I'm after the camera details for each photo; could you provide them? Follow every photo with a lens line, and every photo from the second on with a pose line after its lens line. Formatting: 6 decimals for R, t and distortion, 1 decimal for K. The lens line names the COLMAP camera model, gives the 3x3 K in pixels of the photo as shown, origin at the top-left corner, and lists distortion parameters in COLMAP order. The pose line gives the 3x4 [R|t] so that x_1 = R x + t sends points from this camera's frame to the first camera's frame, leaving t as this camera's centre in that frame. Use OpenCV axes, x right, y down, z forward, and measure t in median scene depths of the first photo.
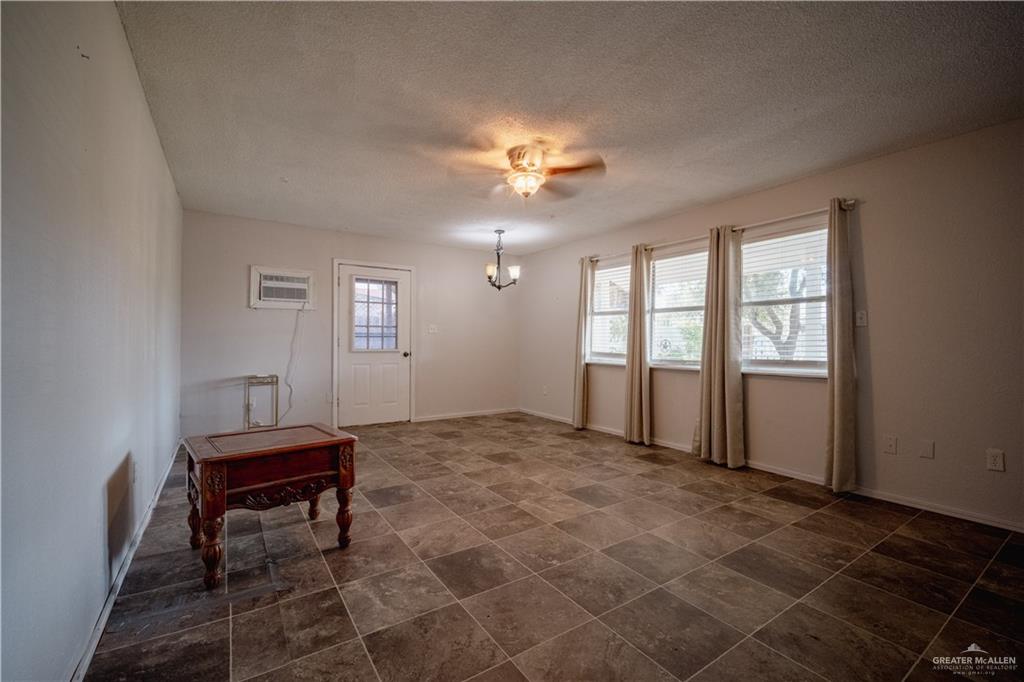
lens RADIAL K [[431.5, 0, 512.0], [0, 431.5, 341.0], [0, 0, 1]] dist [-0.000958, -0.000053]
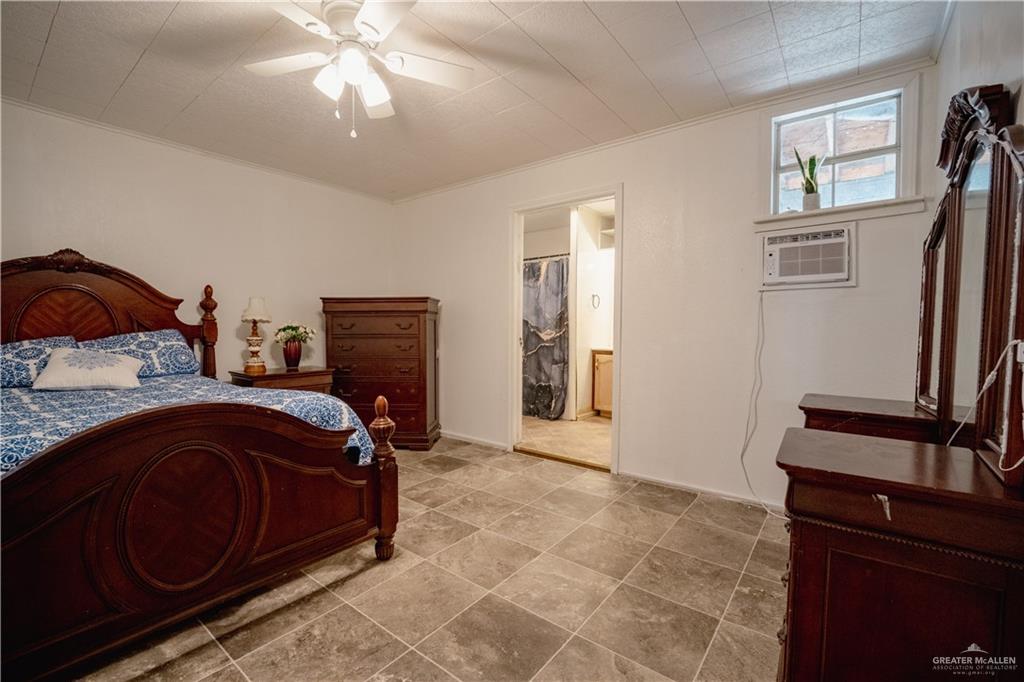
lens RADIAL K [[431.5, 0, 512.0], [0, 431.5, 341.0], [0, 0, 1]] dist [-0.000958, -0.000053]
pose [[-0.946839, 0.023525, -0.320846, 0.124028], [0.009676, 0.998954, 0.044691, -0.010311], [0.321562, 0.039211, -0.946076, 1.851159]]
